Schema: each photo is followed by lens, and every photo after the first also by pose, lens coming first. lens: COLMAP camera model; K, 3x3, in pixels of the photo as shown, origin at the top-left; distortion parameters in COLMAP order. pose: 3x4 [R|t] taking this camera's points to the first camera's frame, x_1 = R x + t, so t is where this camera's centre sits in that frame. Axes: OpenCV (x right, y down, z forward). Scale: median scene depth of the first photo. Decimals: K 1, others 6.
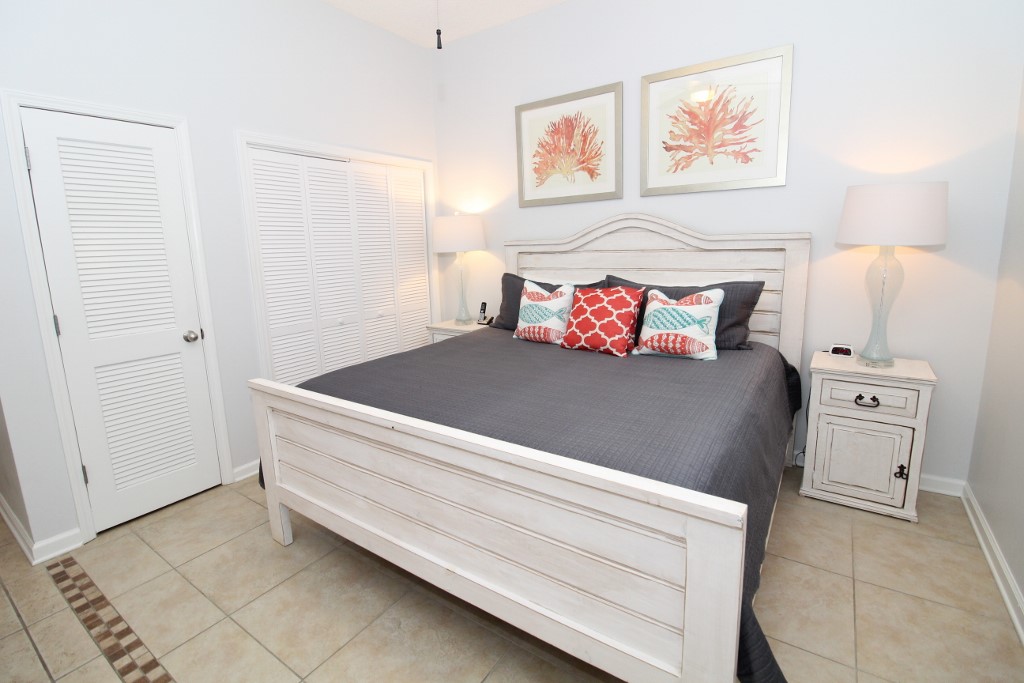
lens RADIAL K [[465.9, 0, 517.3], [0, 465.9, 337.6], [0, 0, 1]] dist [0.003898, 0.001014]
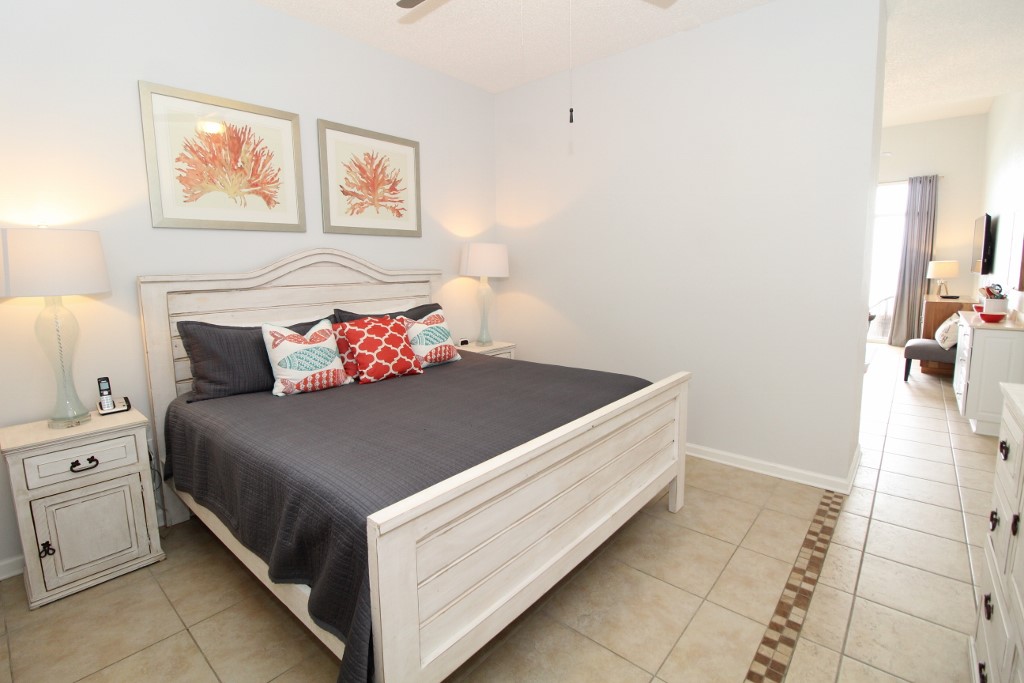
lens RADIAL K [[472.0, 0, 514.1], [0, 472.0, 336.4], [0, 0, 1]] dist [-0.003669, -0.009626]
pose [[0.121249, -0.114639, 0.985980, -0.765367], [0.218213, 0.972088, 0.086189, -0.084883], [-0.968340, 0.204704, 0.142880, 0.527058]]
